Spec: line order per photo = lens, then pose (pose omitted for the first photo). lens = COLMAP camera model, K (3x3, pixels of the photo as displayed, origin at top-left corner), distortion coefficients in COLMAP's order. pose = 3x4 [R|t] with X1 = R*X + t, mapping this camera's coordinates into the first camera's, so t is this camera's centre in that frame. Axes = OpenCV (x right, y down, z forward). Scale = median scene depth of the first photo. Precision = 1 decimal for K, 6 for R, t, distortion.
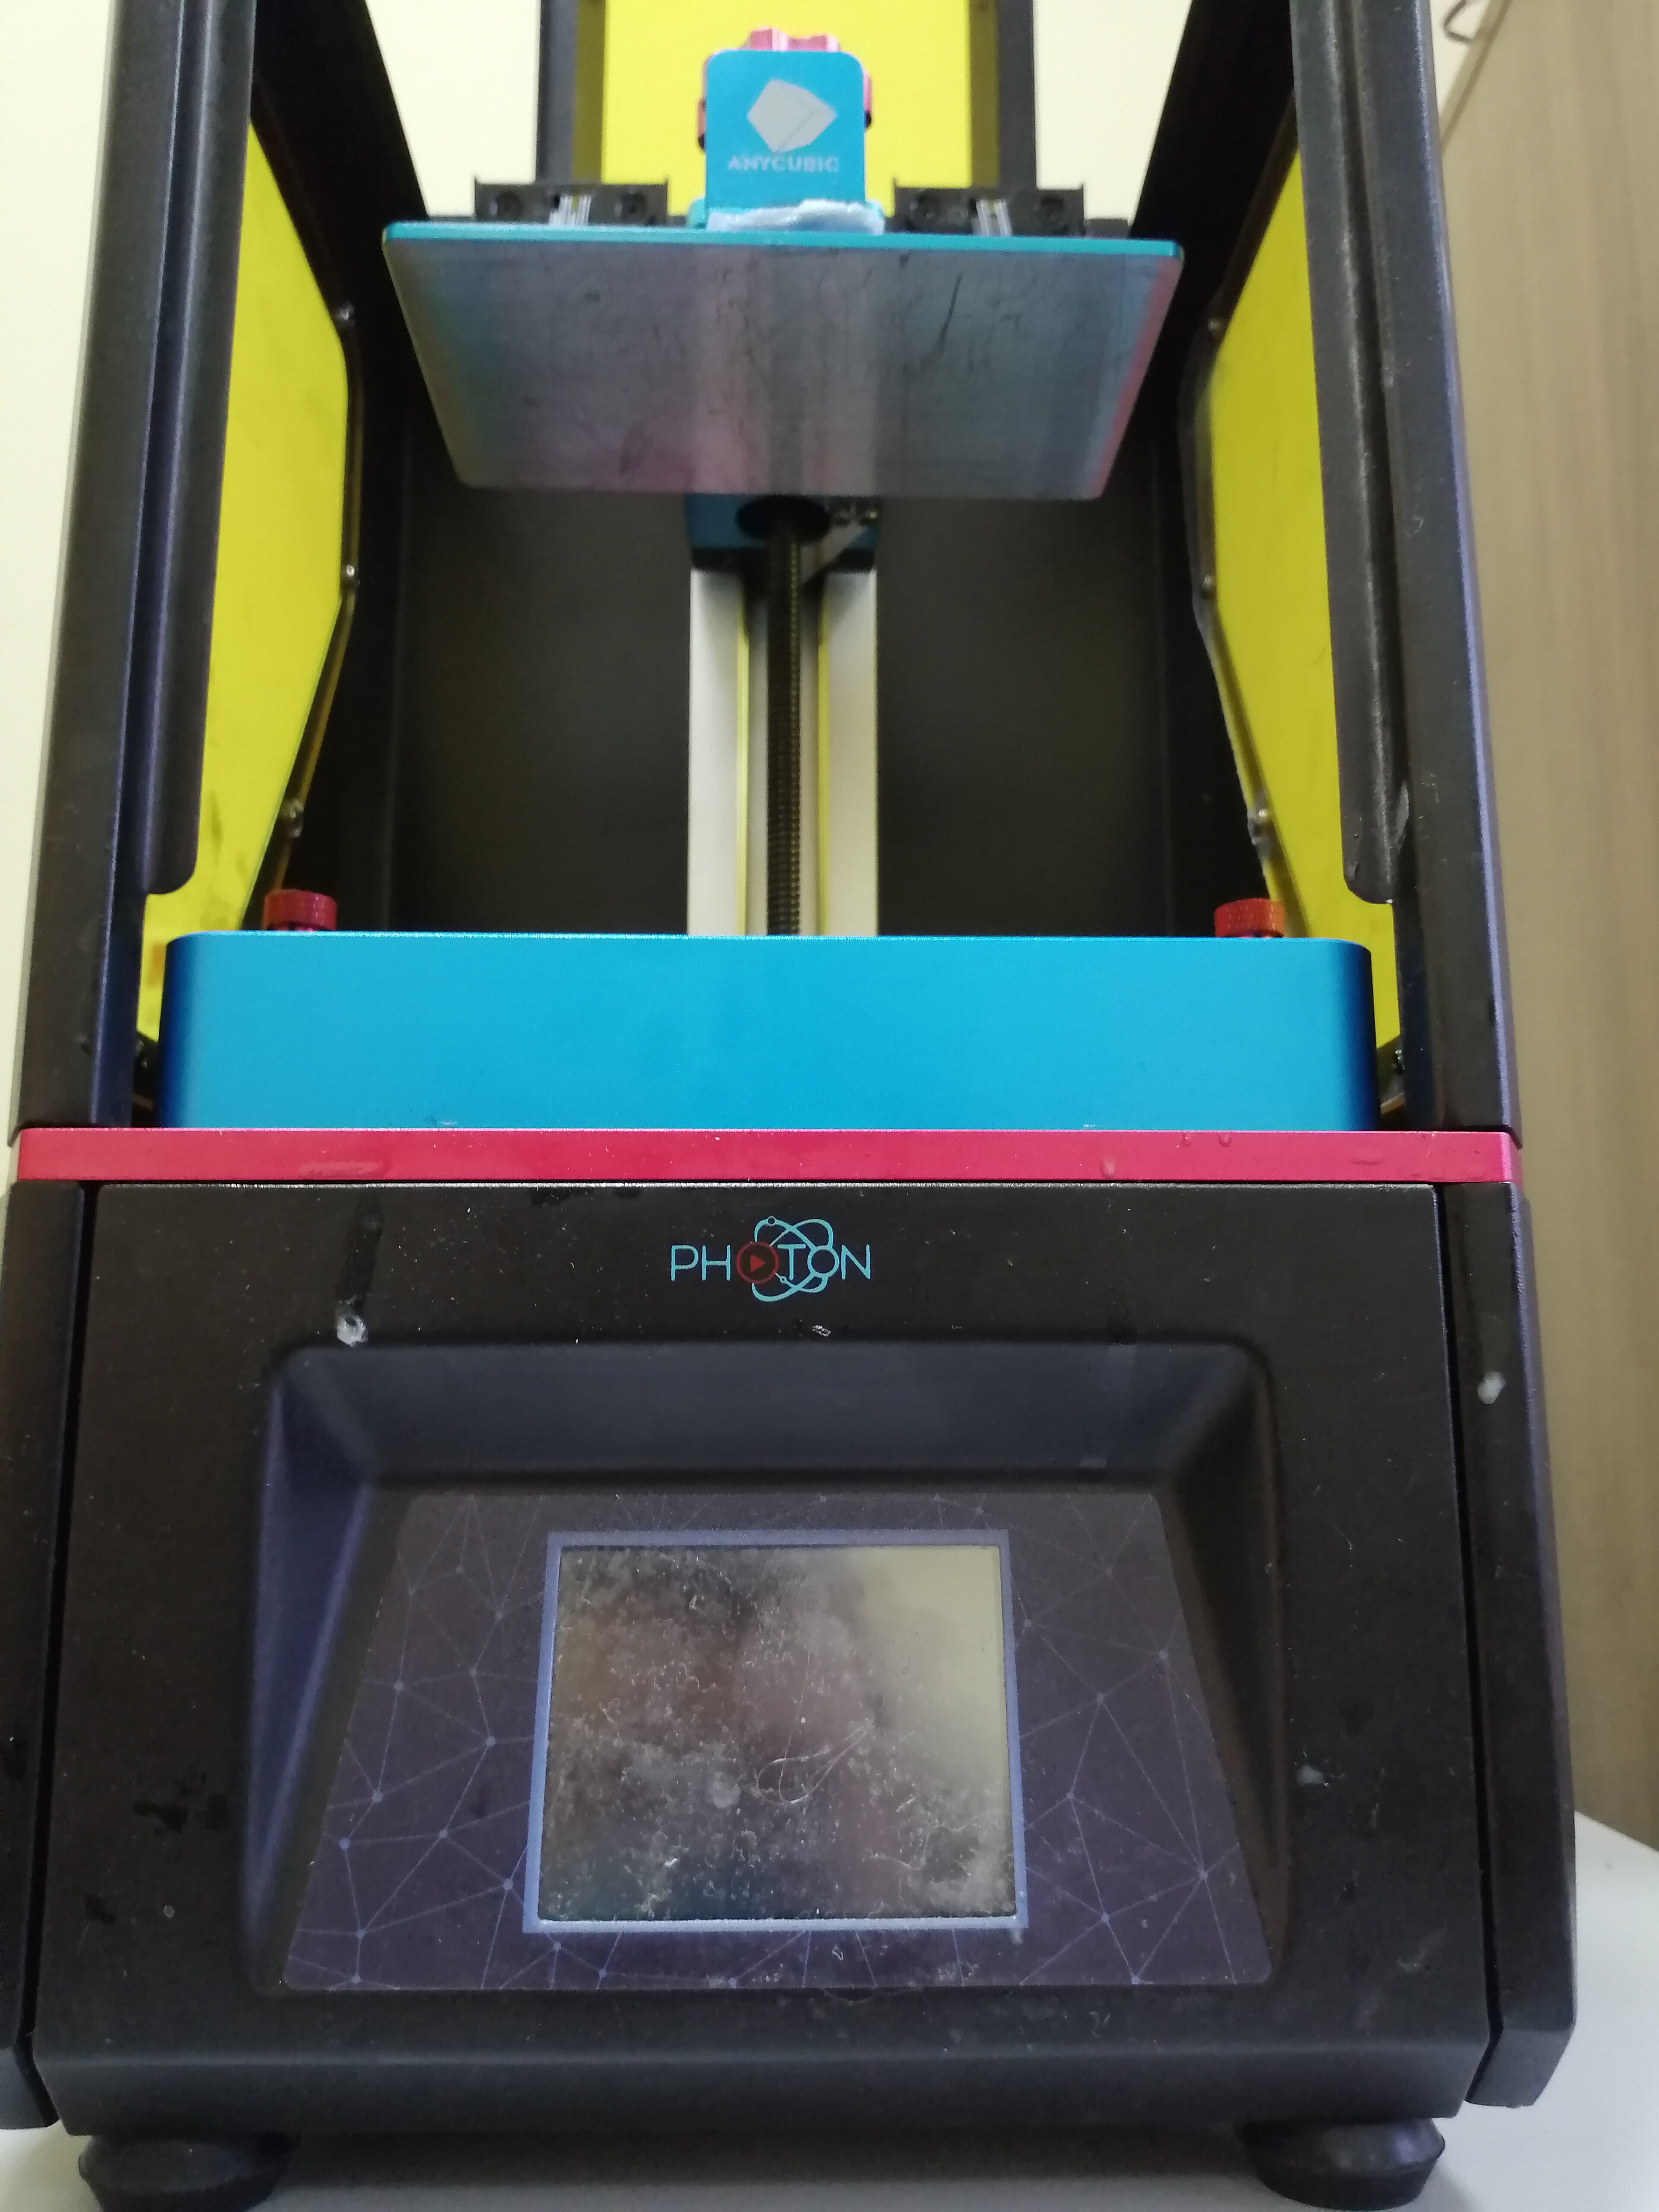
lens RADIAL K [[1755.3, 0, 838.3], [0, 1755.3, 1076.7], [0, 0, 1]] dist [0.120890, -0.222601]
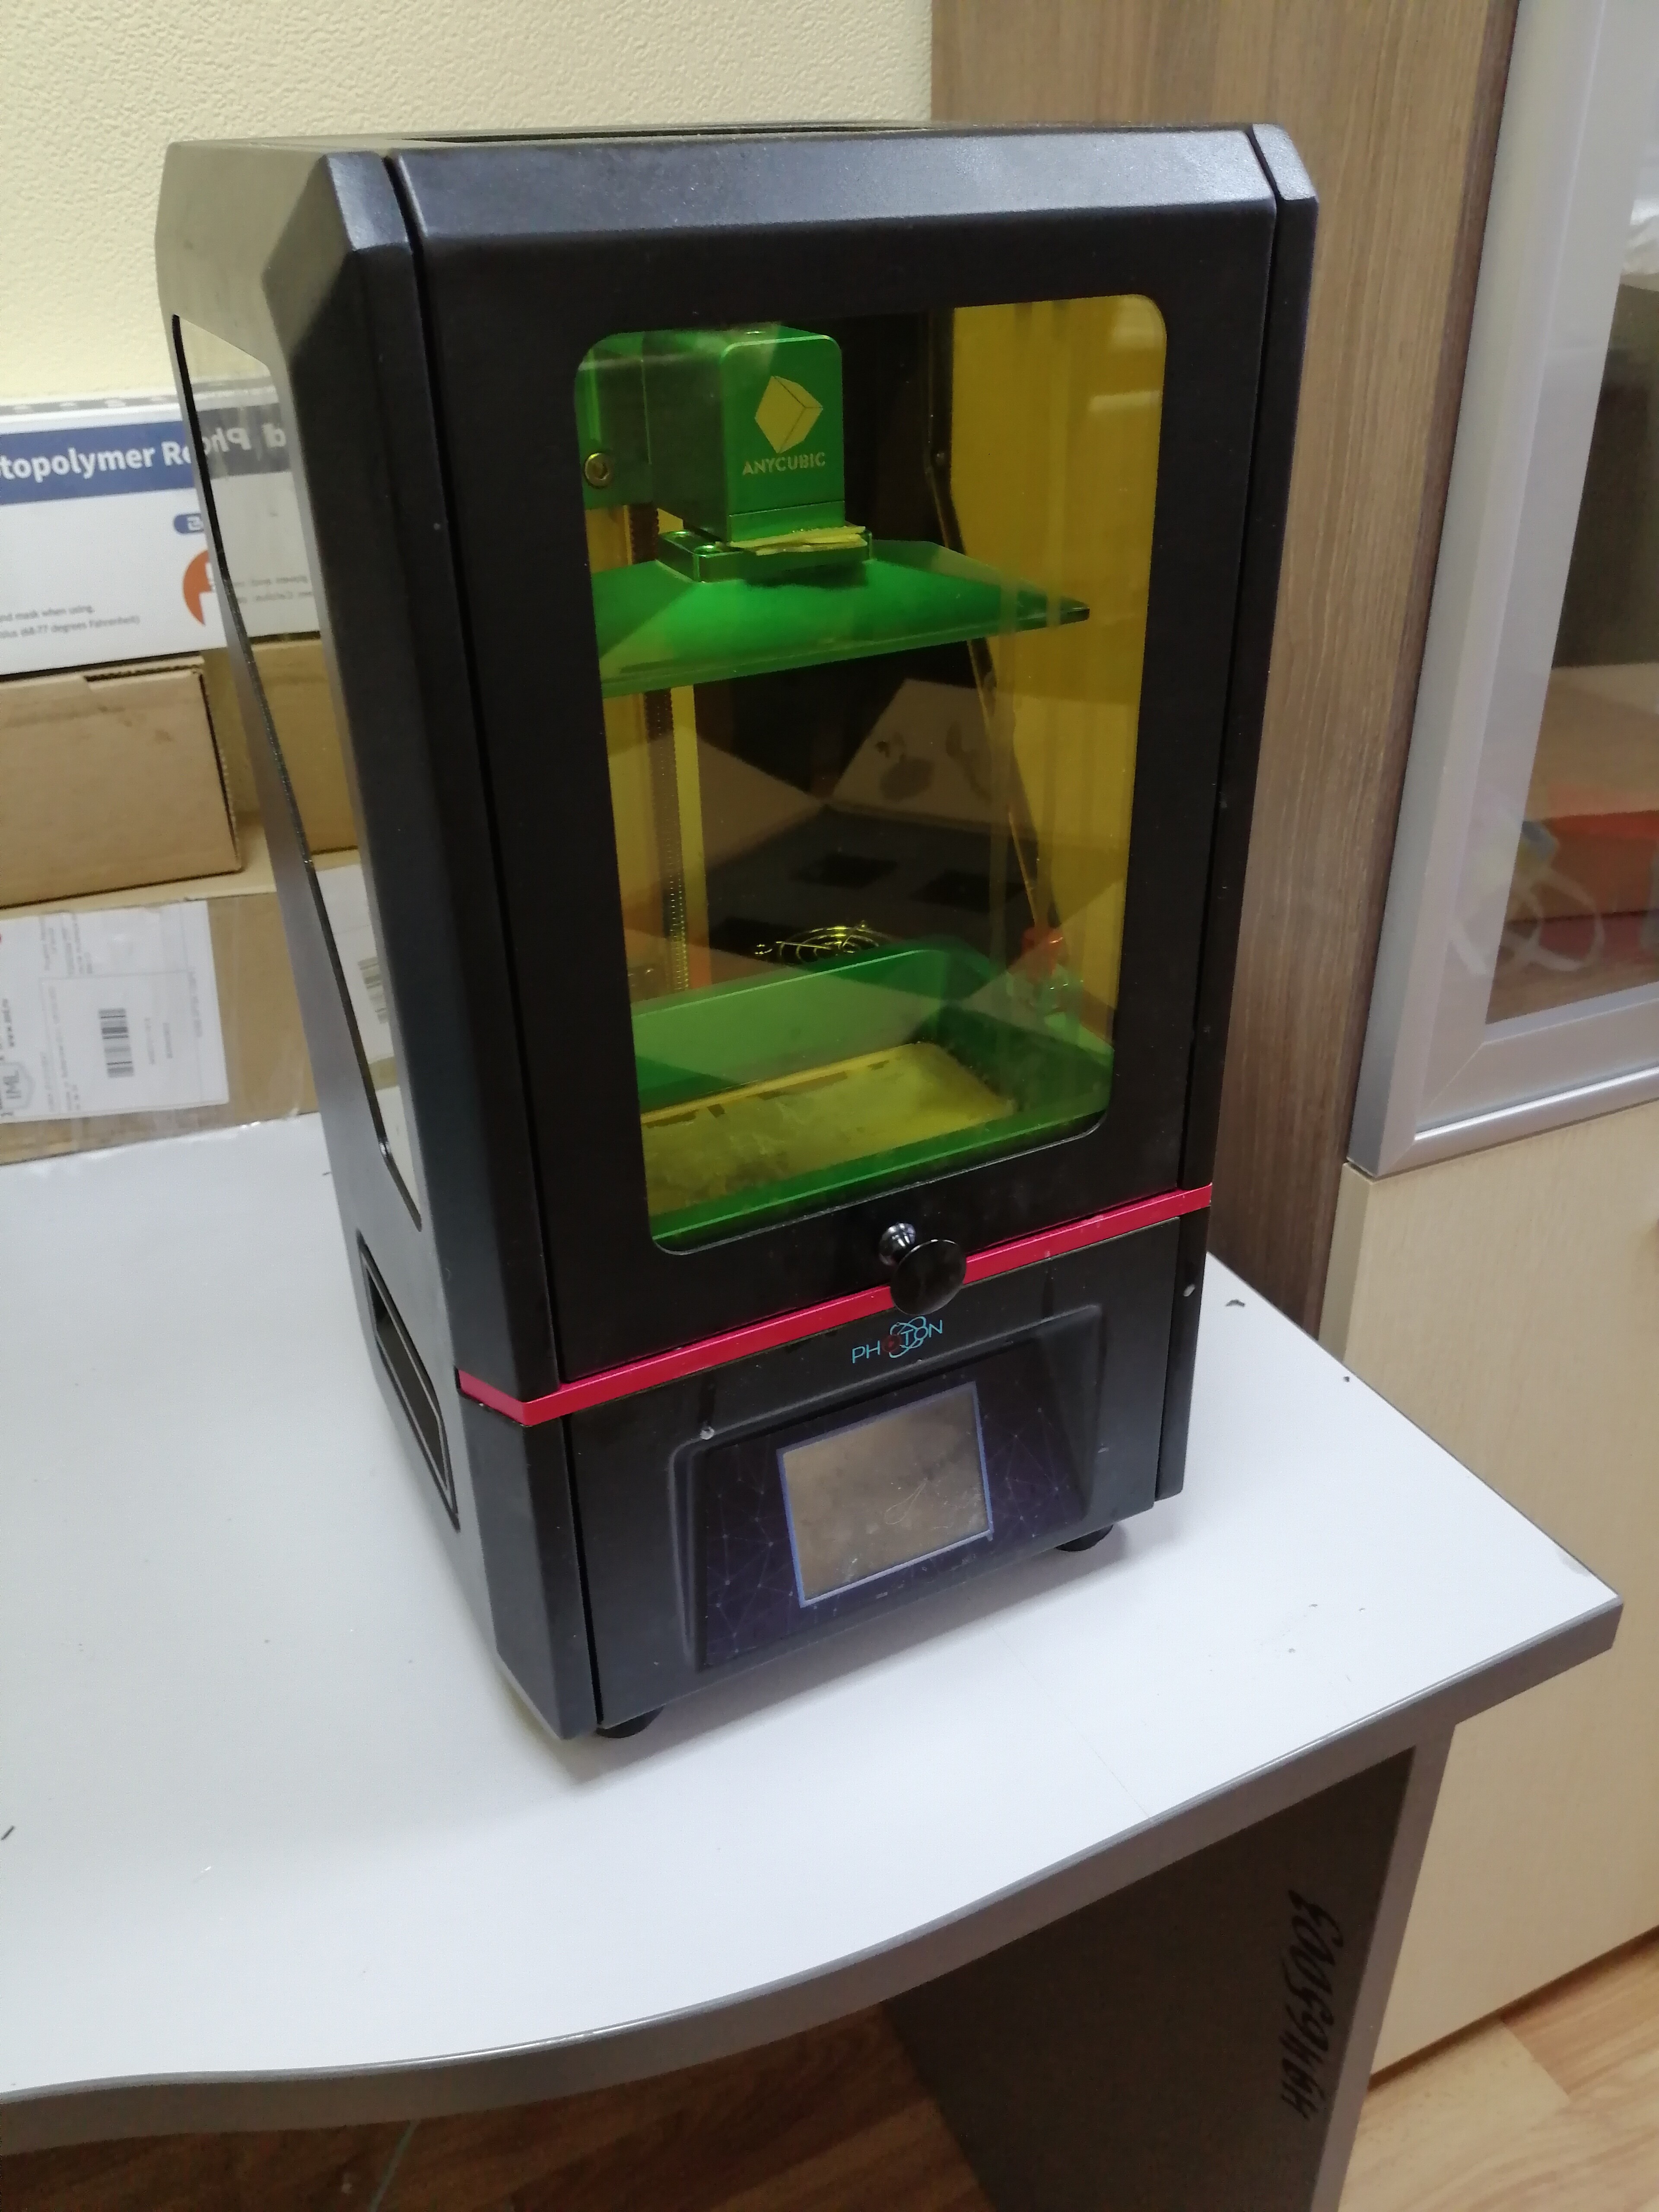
lens RADIAL K [[1692.8, 0, 817.9], [0, 1692.8, 1074.6], [0, 0, 1]] dist [0.140860, -0.231940]
pose [[0.907650, -0.218301, 0.358493, -0.733322], [-0.065112, 0.770534, 0.634064, -1.318642], [-0.414647, -0.598850, 0.685161, -0.082371]]
